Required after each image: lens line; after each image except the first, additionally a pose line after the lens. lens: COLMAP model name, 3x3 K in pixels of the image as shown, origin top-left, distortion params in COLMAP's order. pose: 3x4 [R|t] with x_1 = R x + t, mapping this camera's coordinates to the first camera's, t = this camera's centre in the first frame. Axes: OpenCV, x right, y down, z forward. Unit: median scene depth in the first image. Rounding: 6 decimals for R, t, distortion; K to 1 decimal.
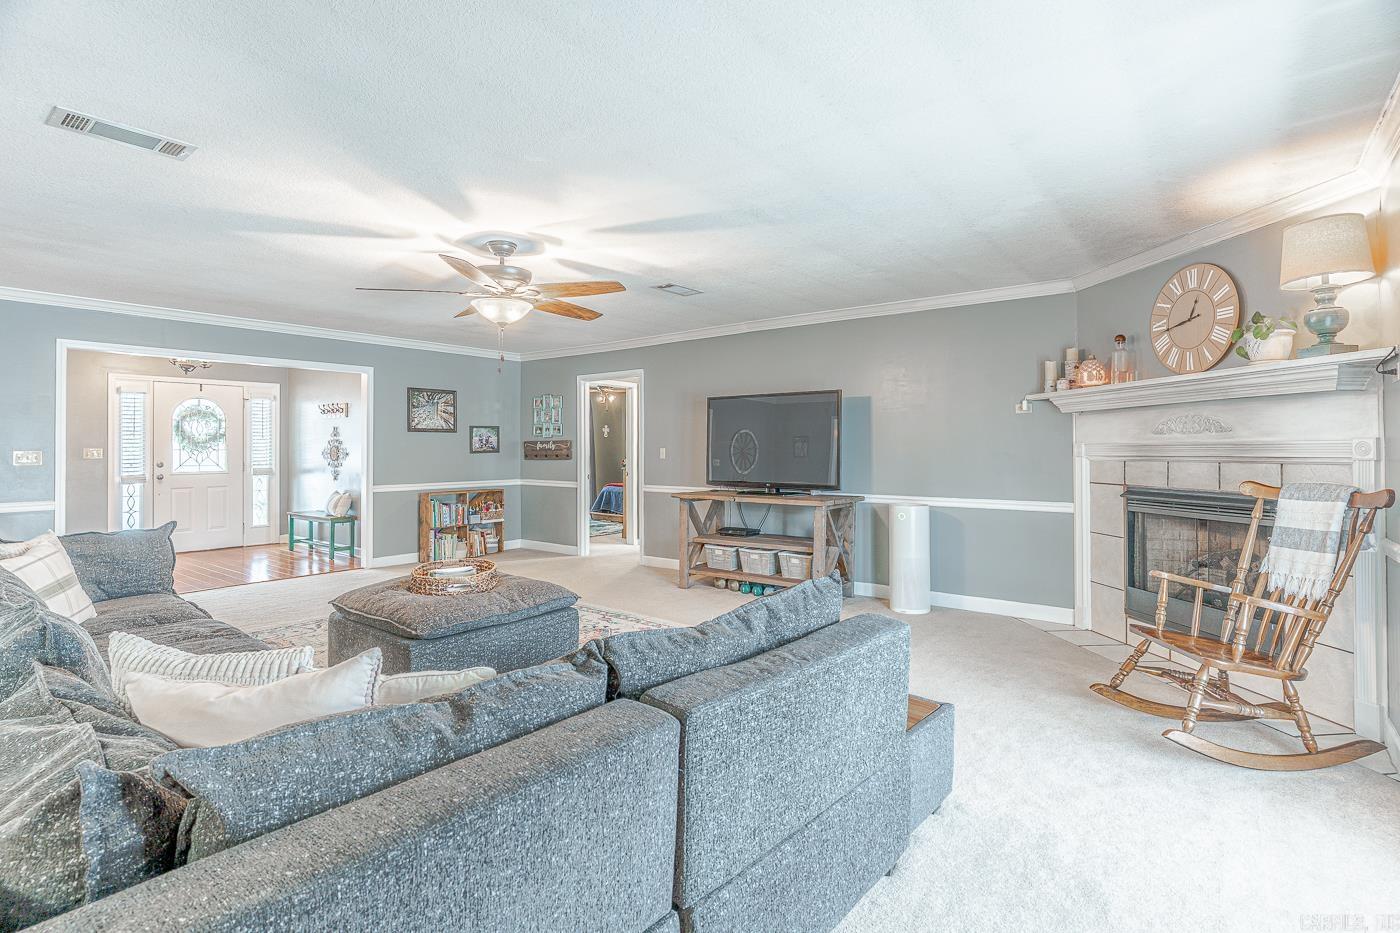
lens RADIAL K [[674.6, 0, 683.7], [0, 674.6, 445.0], [0, 0, 1]] dist [0.000029, 0.001287]
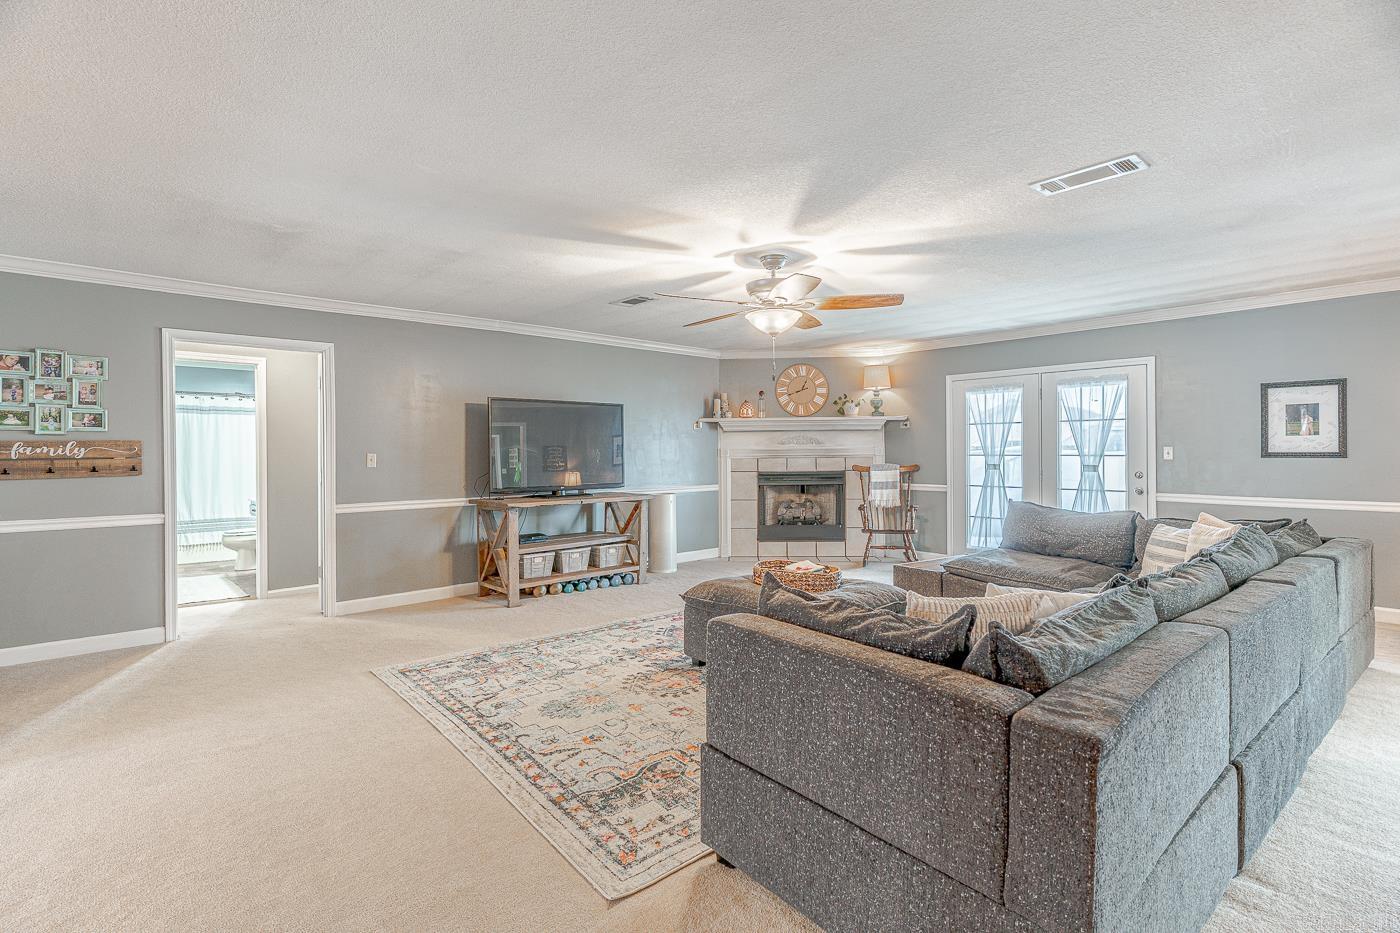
lens RADIAL K [[674.6, 0, 702.8], [0, 674.6, 451.4], [0, 0, 1]] dist [0.000029, 0.001287]
pose [[0.156266, 0.001306, 0.987714, -1.208764], [0.001470, 0.999998, -0.001555, 0.006628], [-0.987714, 0.001695, 0.156264, 0.860008]]
